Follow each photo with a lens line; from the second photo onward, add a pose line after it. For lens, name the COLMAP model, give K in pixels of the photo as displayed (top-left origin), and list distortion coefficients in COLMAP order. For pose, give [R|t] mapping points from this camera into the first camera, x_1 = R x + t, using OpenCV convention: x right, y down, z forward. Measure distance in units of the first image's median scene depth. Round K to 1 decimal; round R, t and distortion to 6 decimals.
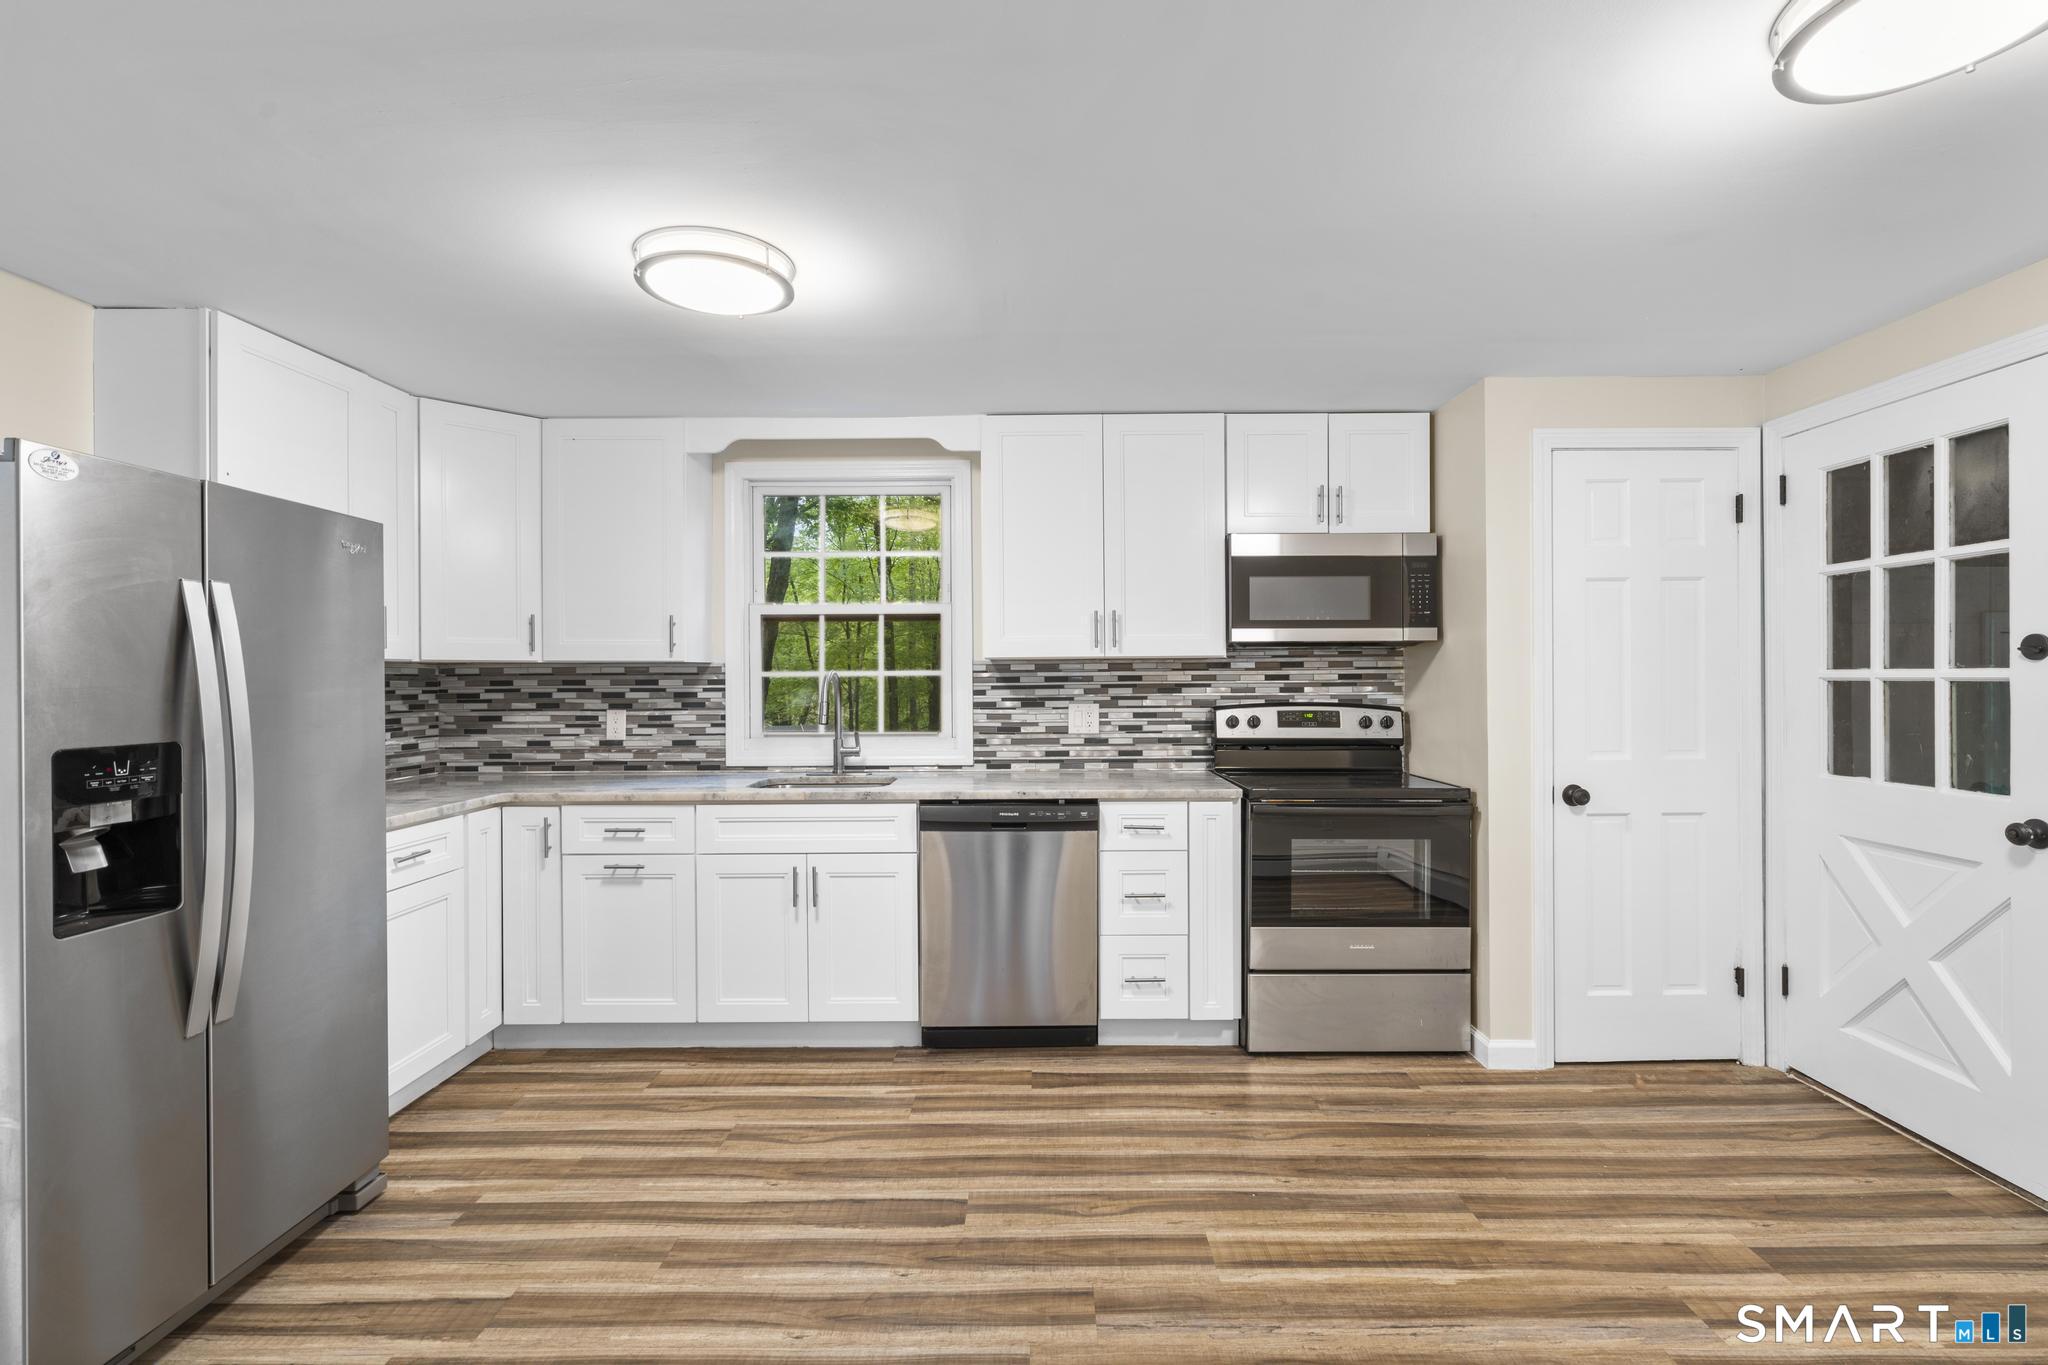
lens RADIAL K [[926.0, 0, 1034.8], [0, 926.0, 676.6], [0, 0, 1]] dist [-0.008062, 0.005134]
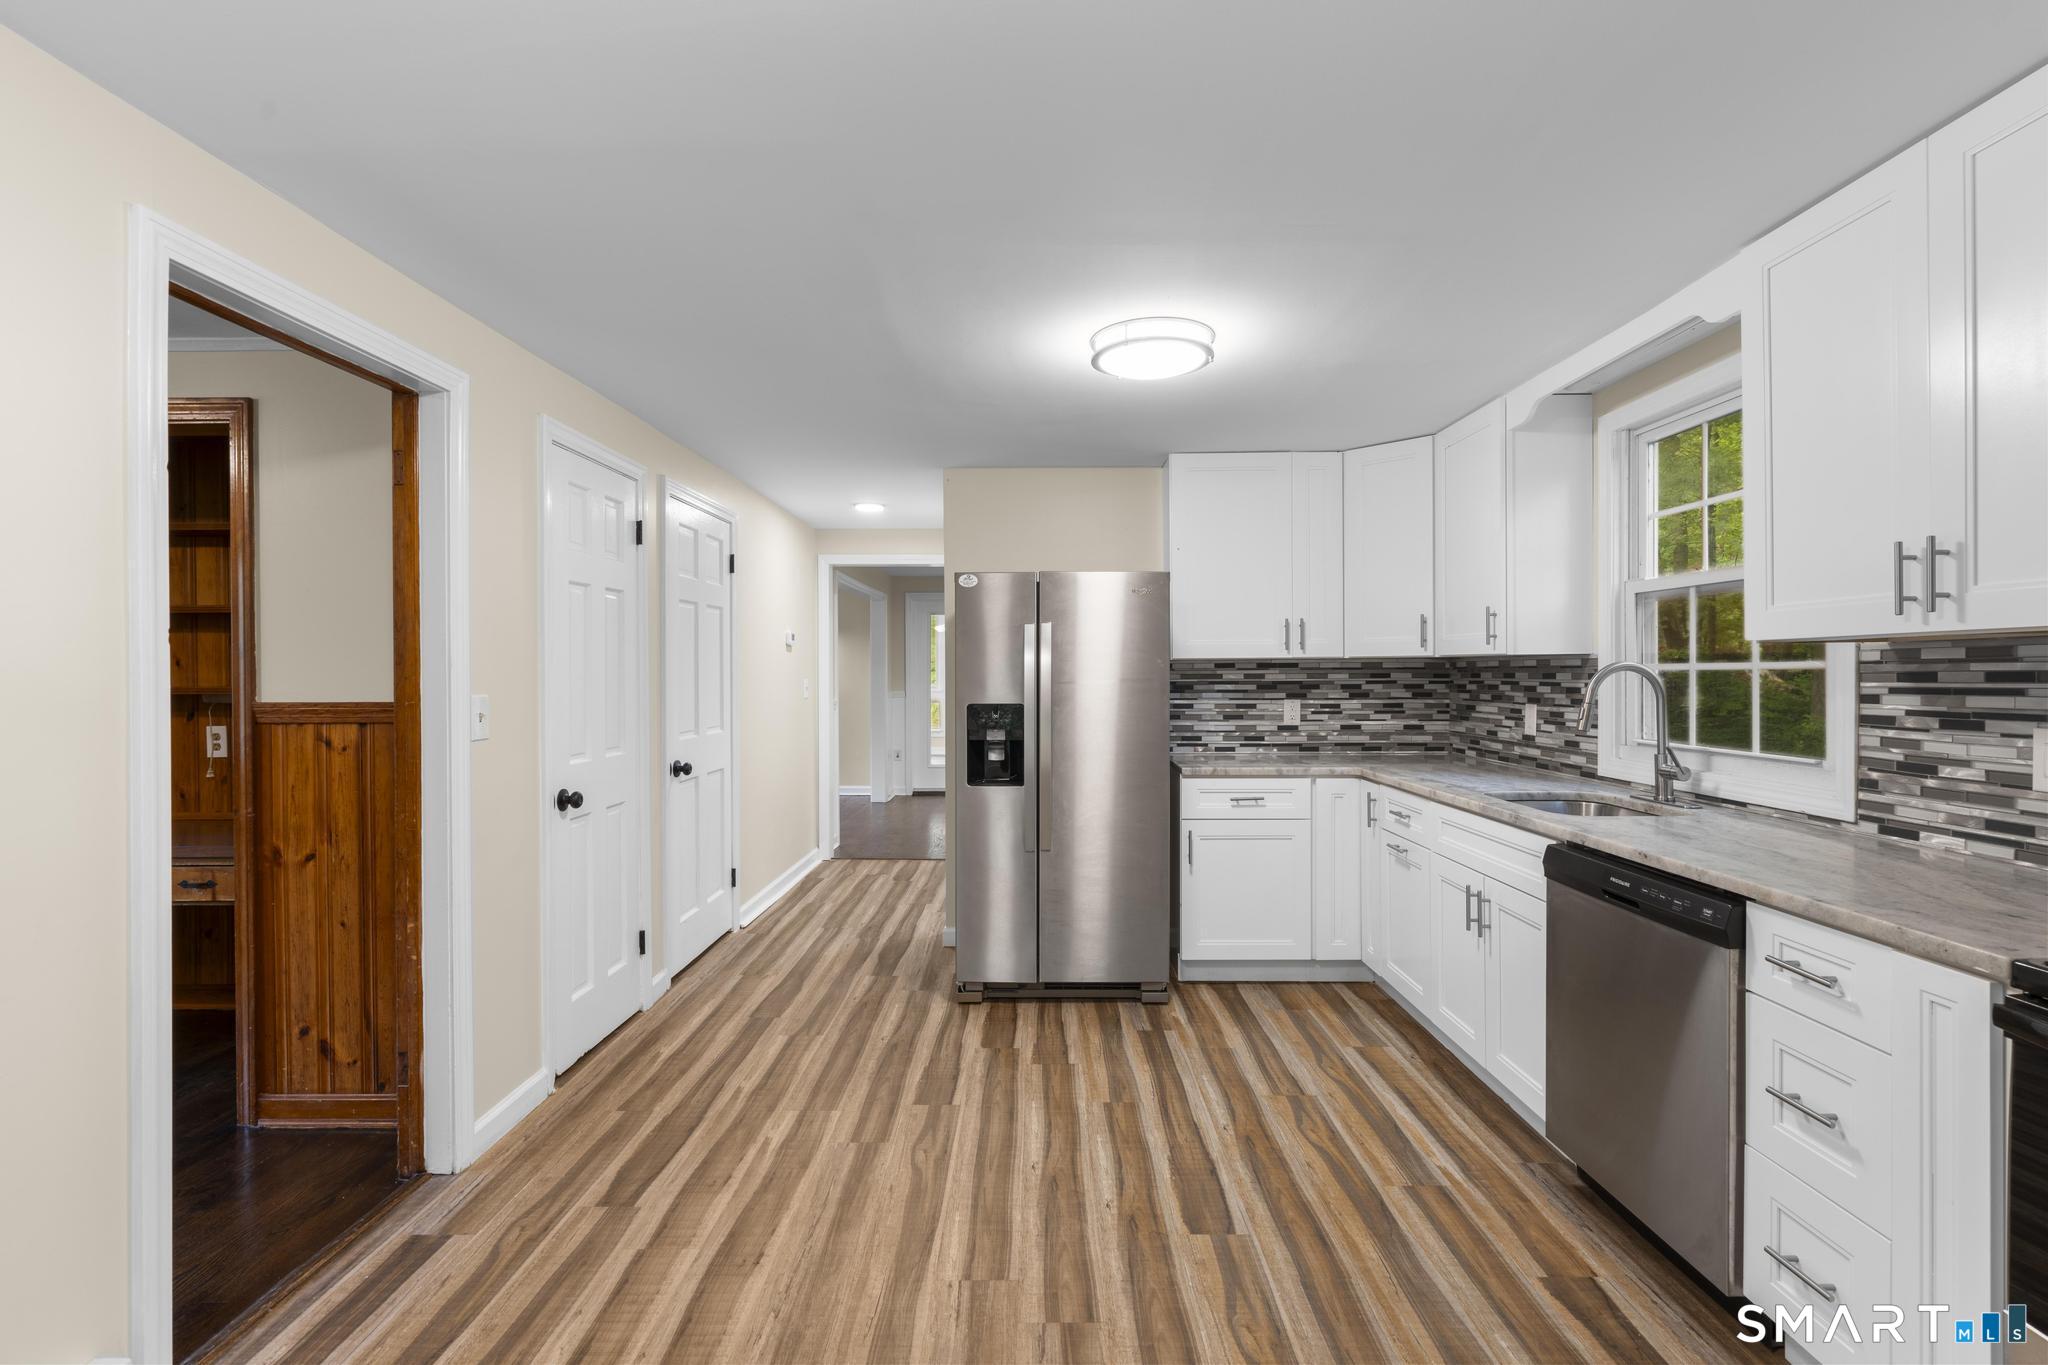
lens RADIAL K [[923.6, 0, 1028.0], [0, 923.6, 676.0], [0, 0, 1]] dist [-0.004553, 0.000305]
pose [[-0.009080, 0.008869, -0.999919, 0.615763], [0.003060, 0.999956, 0.008842, -0.003988], [0.999954, -0.002979, -0.009106, 0.577839]]
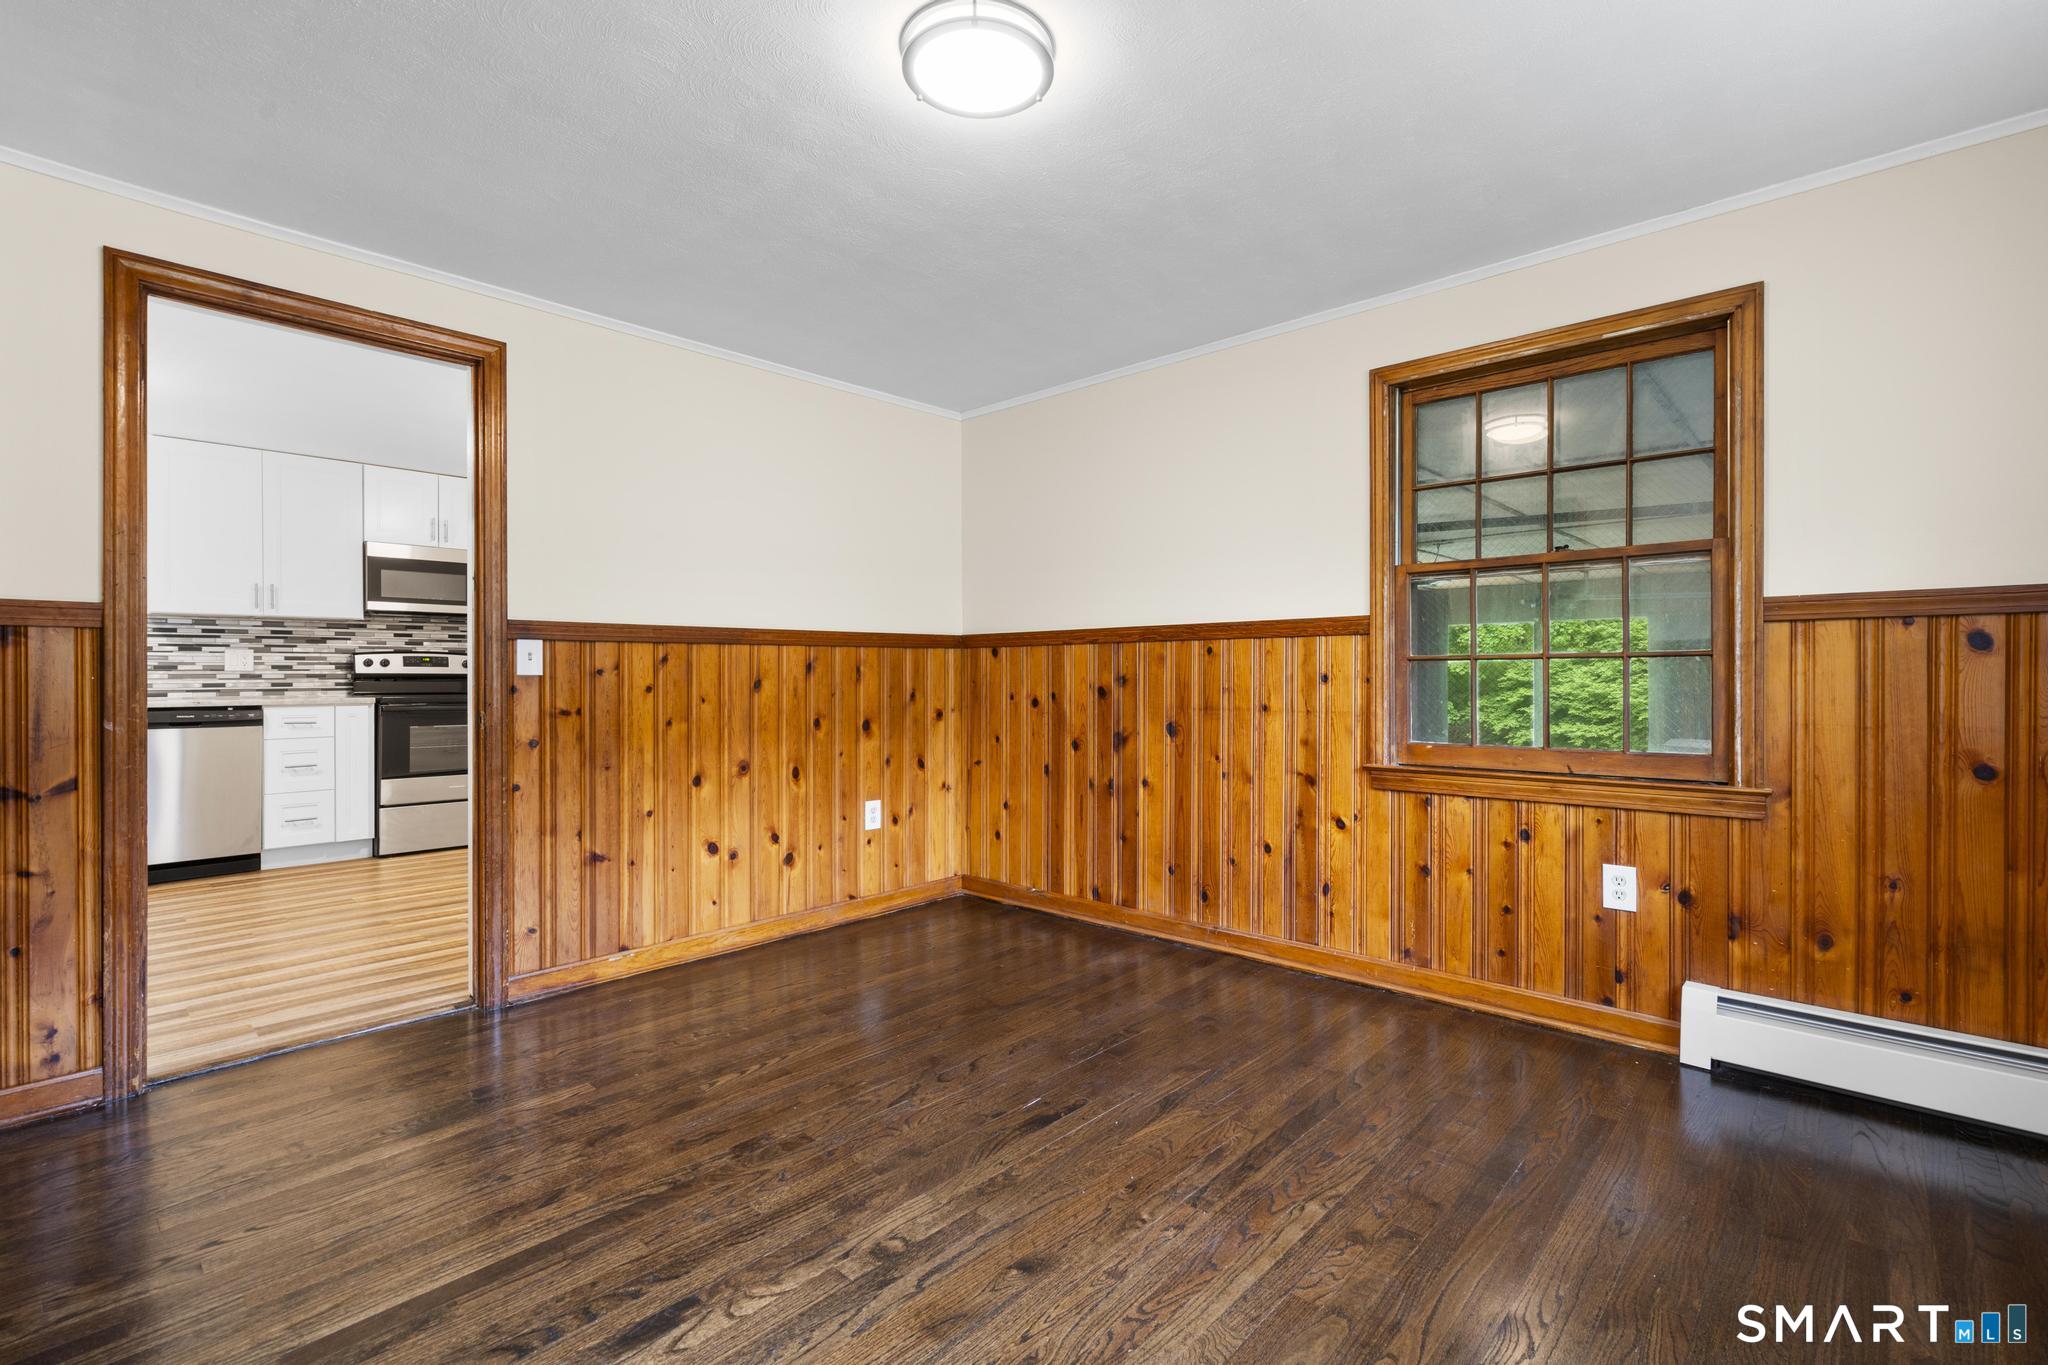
lens RADIAL K [[926.0, 0, 1034.8], [0, 926.0, 676.6], [0, 0, 1]] dist [-0.008062, 0.005134]
pose [[0.671754, 0.001688, 0.740773, -0.204802], [-0.001087, 0.999999, -0.001293, 0.084283], [-0.740774, 0.000064, 0.671755, -0.974978]]
